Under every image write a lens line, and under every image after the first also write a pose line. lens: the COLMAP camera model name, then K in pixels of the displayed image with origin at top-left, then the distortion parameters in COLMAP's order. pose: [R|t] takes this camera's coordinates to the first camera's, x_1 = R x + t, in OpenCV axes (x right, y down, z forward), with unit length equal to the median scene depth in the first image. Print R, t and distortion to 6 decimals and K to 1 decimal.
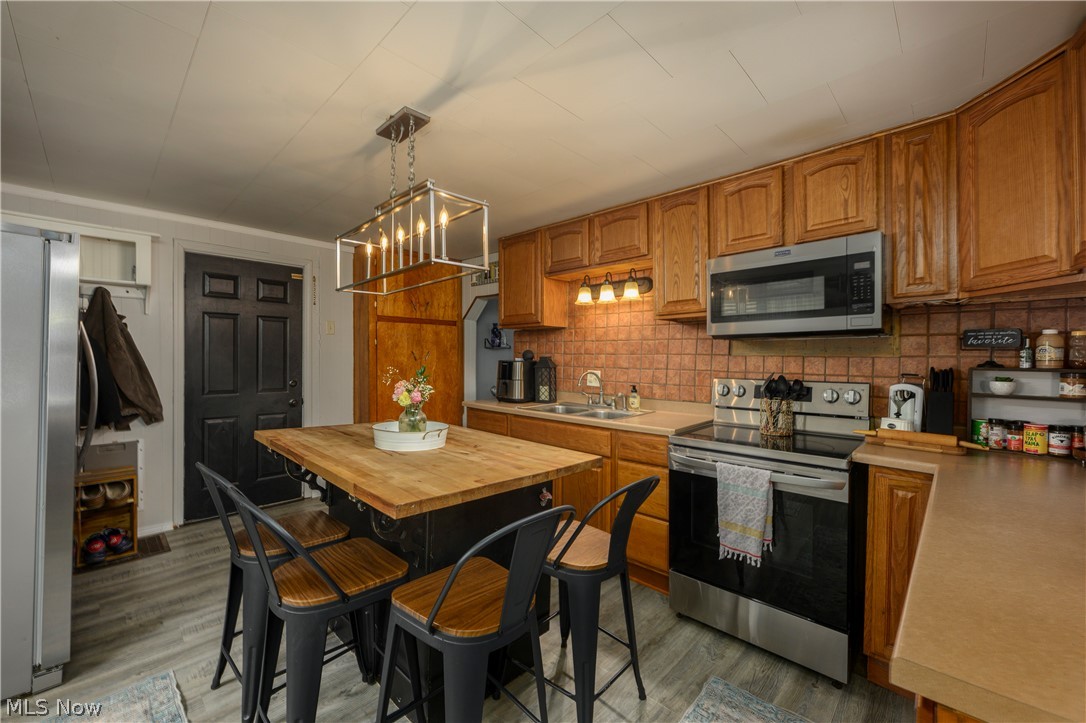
lens RADIAL K [[427.6, 0, 542.2], [0, 427.6, 356.2], [0, 0, 1]] dist [0.002884, 0.000208]
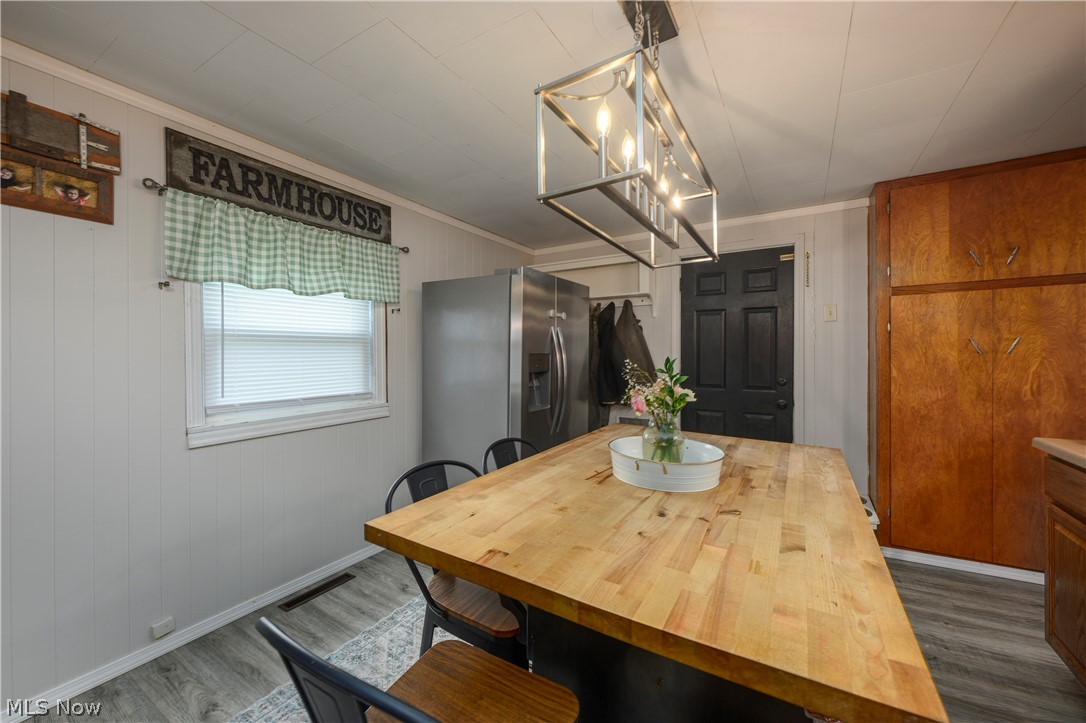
lens RADIAL K [[427.6, 0, 543.3], [0, 427.6, 354.3], [0, 0, 1]] dist [0.002884, 0.000208]
pose [[0.227677, -0.008365, -0.973701, 0.258440], [0.007568, 0.999948, -0.006821, 0.018314], [0.973707, -0.005816, 0.227729, 0.563985]]
